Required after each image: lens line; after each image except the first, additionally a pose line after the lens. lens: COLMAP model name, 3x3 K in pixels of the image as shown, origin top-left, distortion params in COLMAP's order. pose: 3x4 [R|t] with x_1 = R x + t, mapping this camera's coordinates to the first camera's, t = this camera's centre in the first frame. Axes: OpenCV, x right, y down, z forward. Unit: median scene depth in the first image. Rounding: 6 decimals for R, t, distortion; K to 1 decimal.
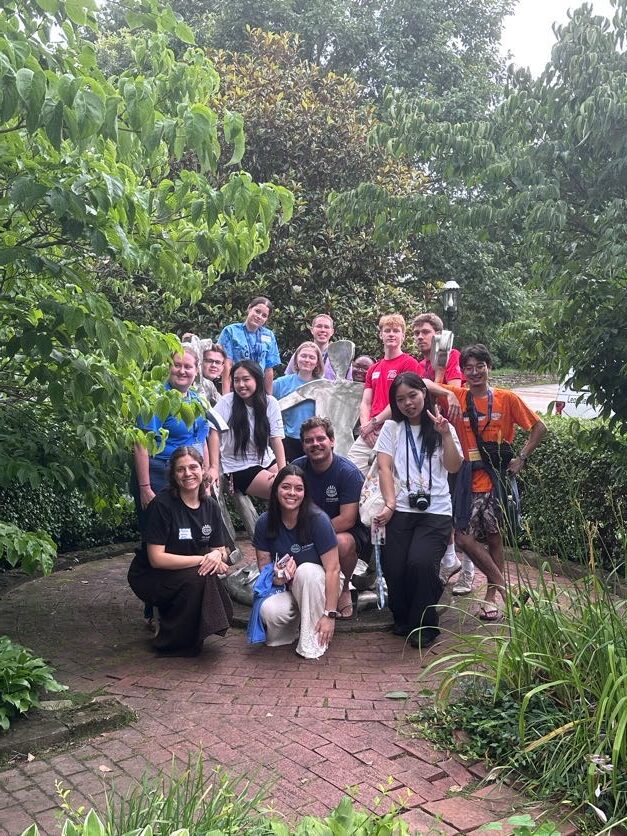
lens RADIAL K [[840.7, 0, 322.4], [0, 840.7, 420.0], [0, 0, 1]] dist [0.035375, 0.000000]
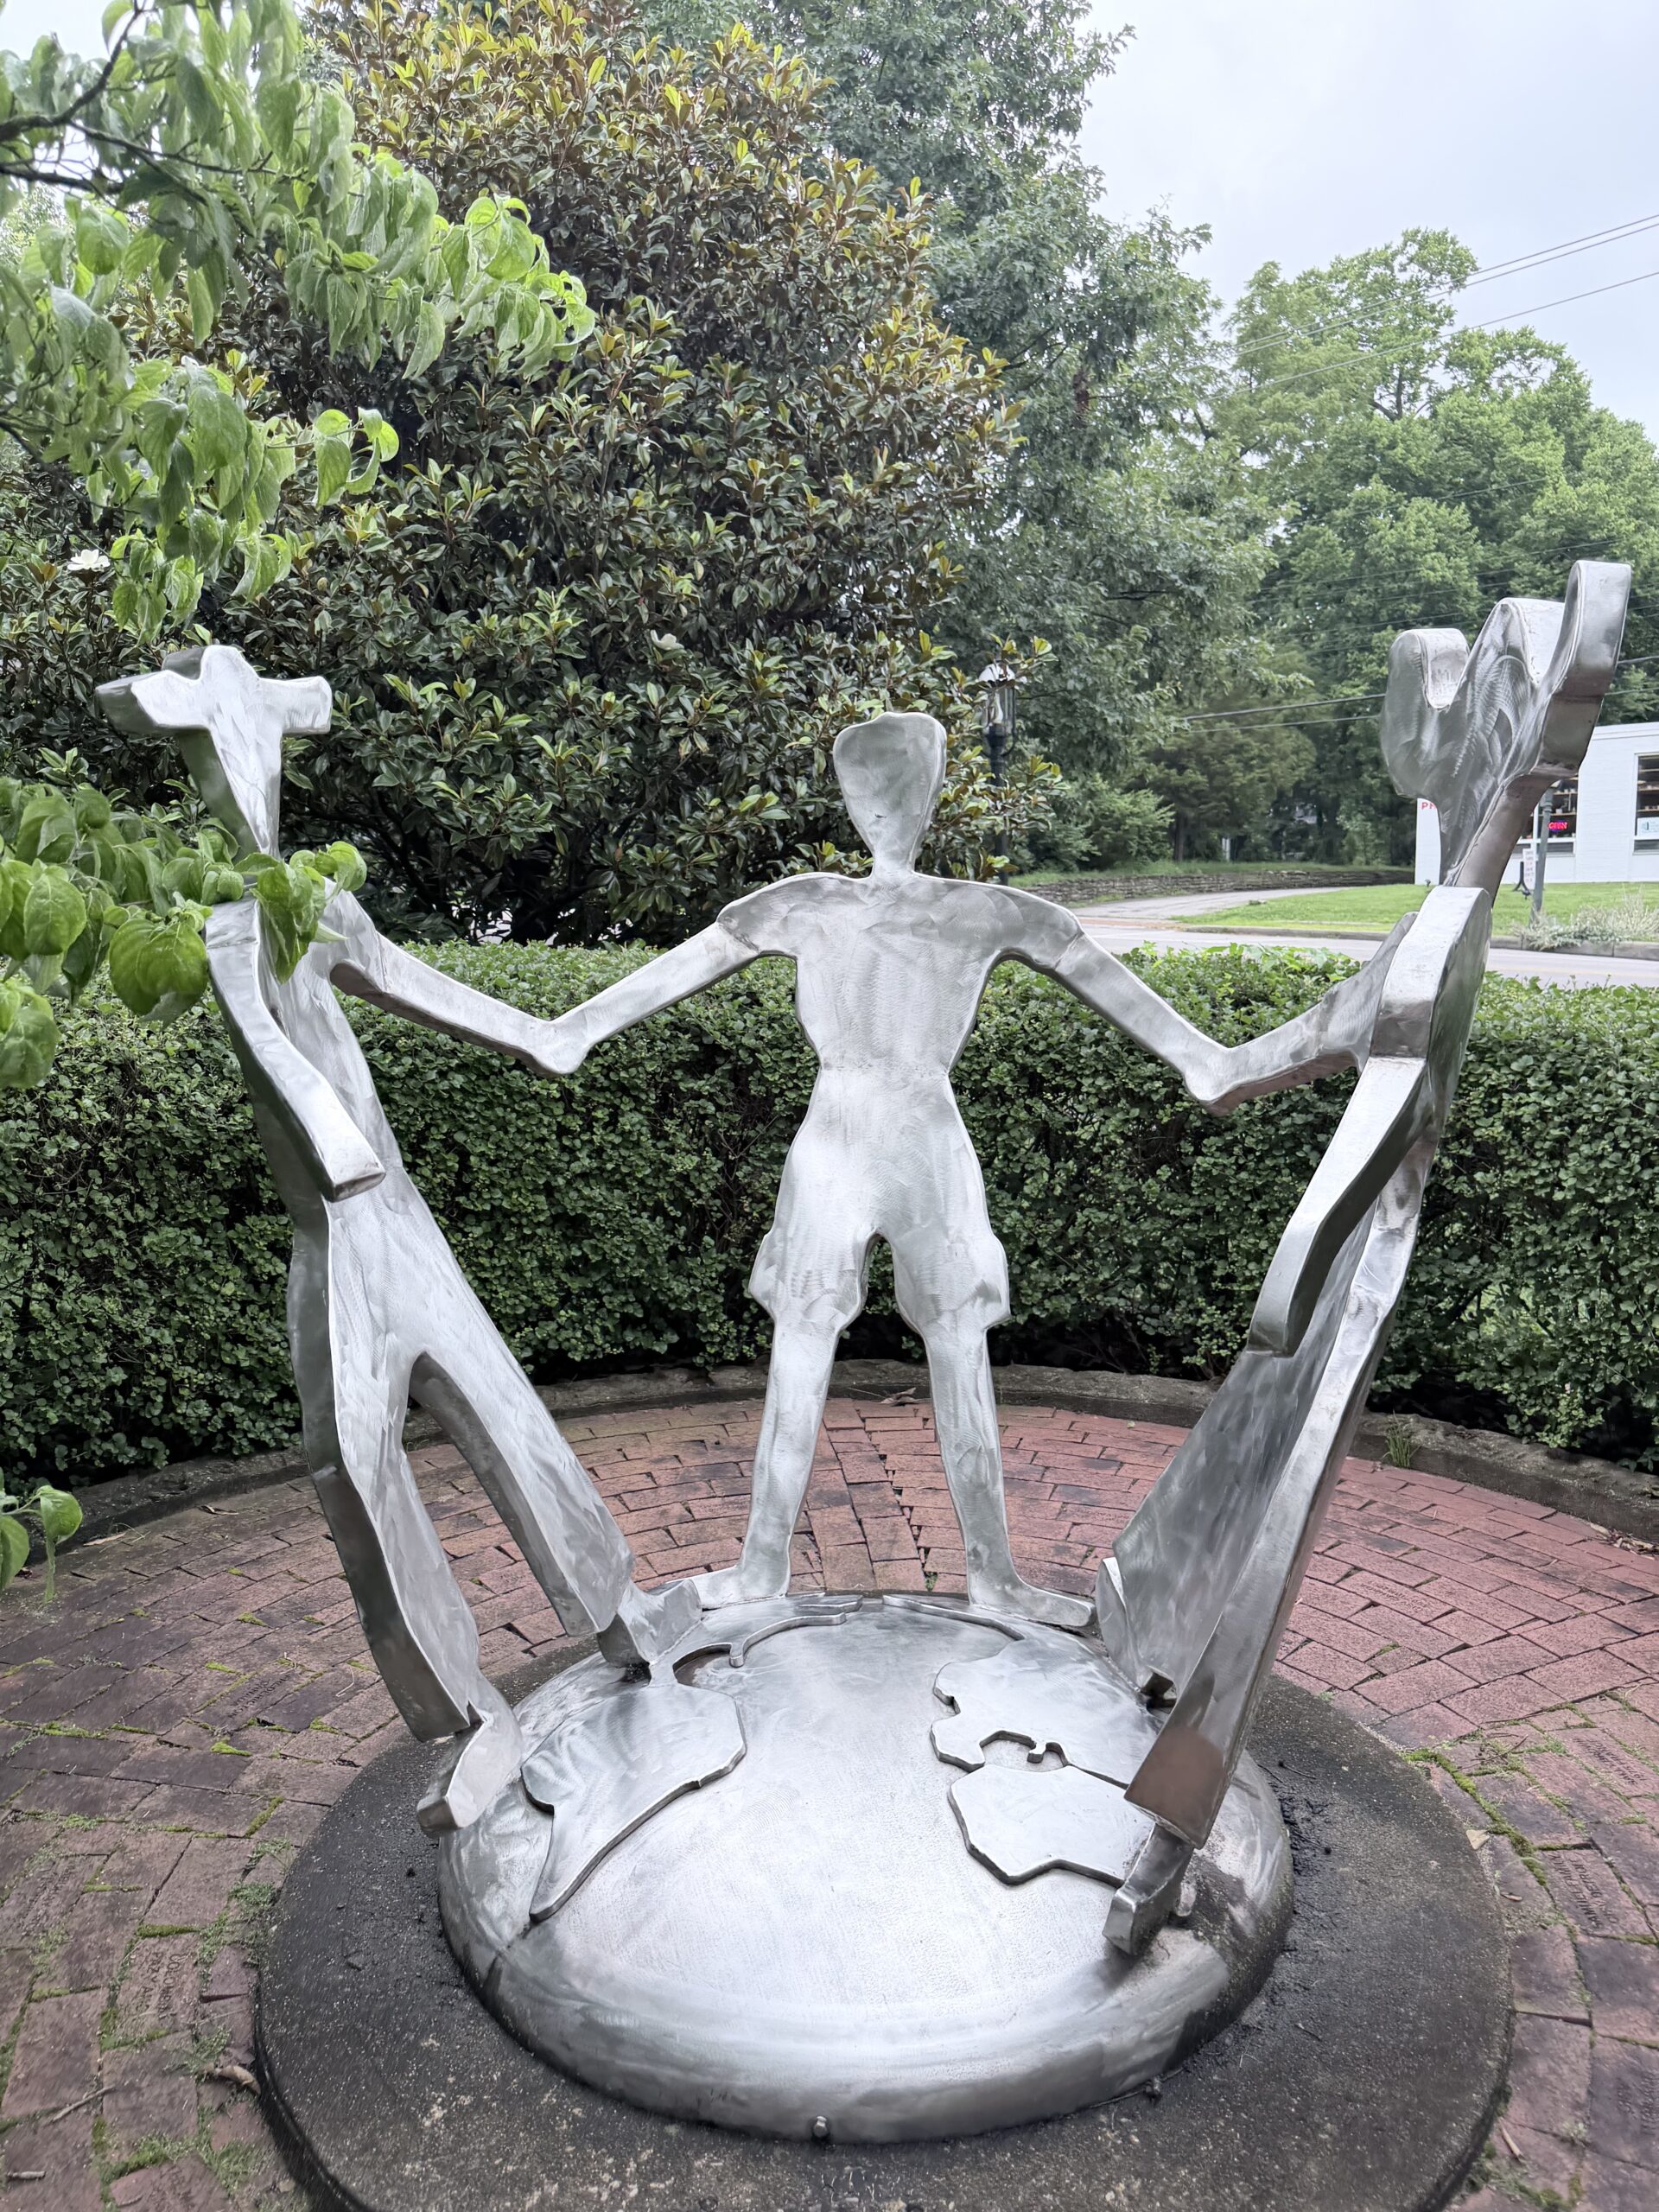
lens RADIAL K [[1562.6, 0, 906.8], [0, 1562.6, 1018.6], [0, 0, 1]] dist [0.013122, -0.005067]
pose [[0.989741, -0.035221, 0.138462, -0.065619], [0.031449, 0.999075, 0.029339, -0.029651], [-0.139367, -0.024684, 0.989933, 0.851531]]
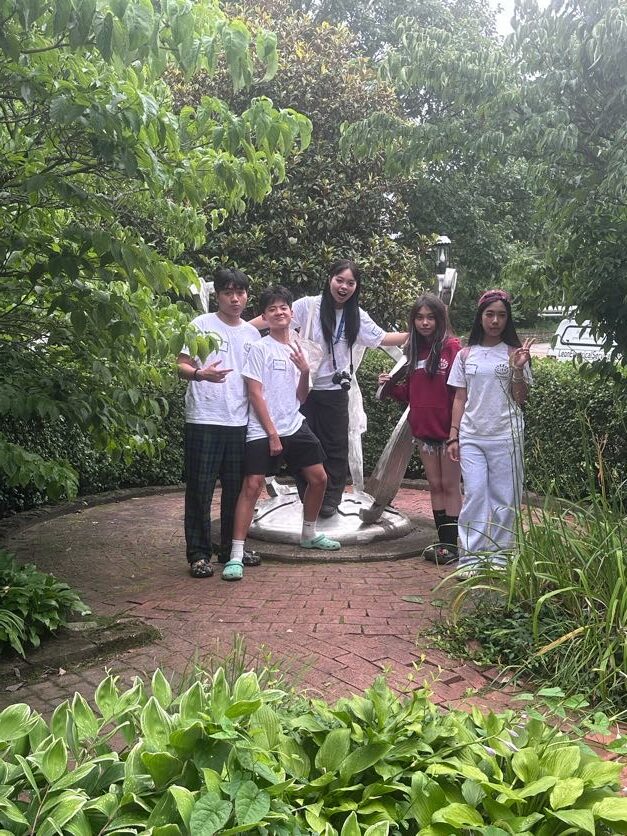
lens RADIAL K [[840.7, 0, 315.8], [0, 840.7, 409.1], [0, 0, 1]] dist [0.035375, 0.000000]
pose [[0.999925, -0.010330, 0.006589, -0.029399], [0.010123, 0.999476, 0.030756, 0.038451], [-0.006904, -0.030687, 0.999505, -0.028404]]
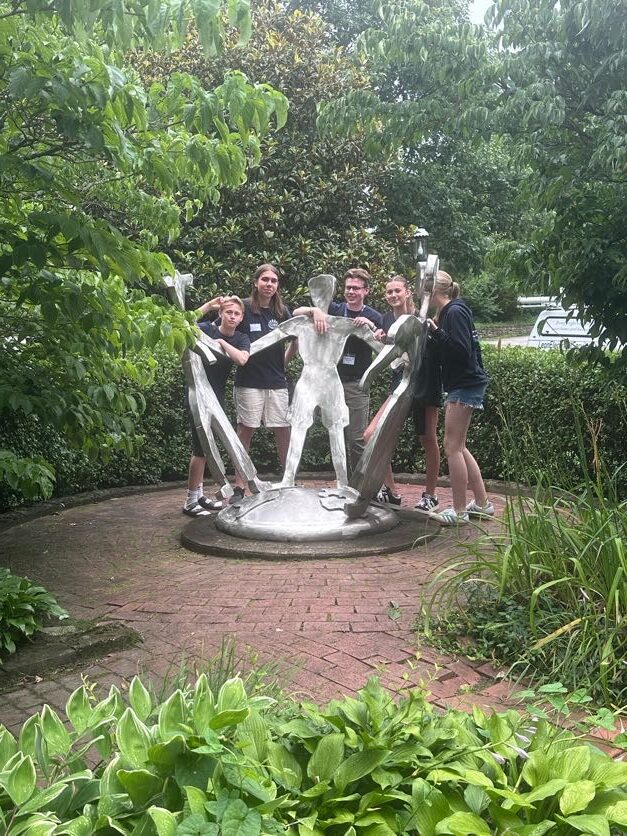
lens RADIAL K [[840.7, 0, 309.5], [0, 840.7, 415.6], [0, 0, 1]] dist [0.035375, 0.000000]
pose [[0.999242, -0.031500, 0.022885, -0.031789], [0.030537, 0.998681, 0.041278, 0.046927], [-0.024155, -0.040547, 0.998886, 0.004489]]
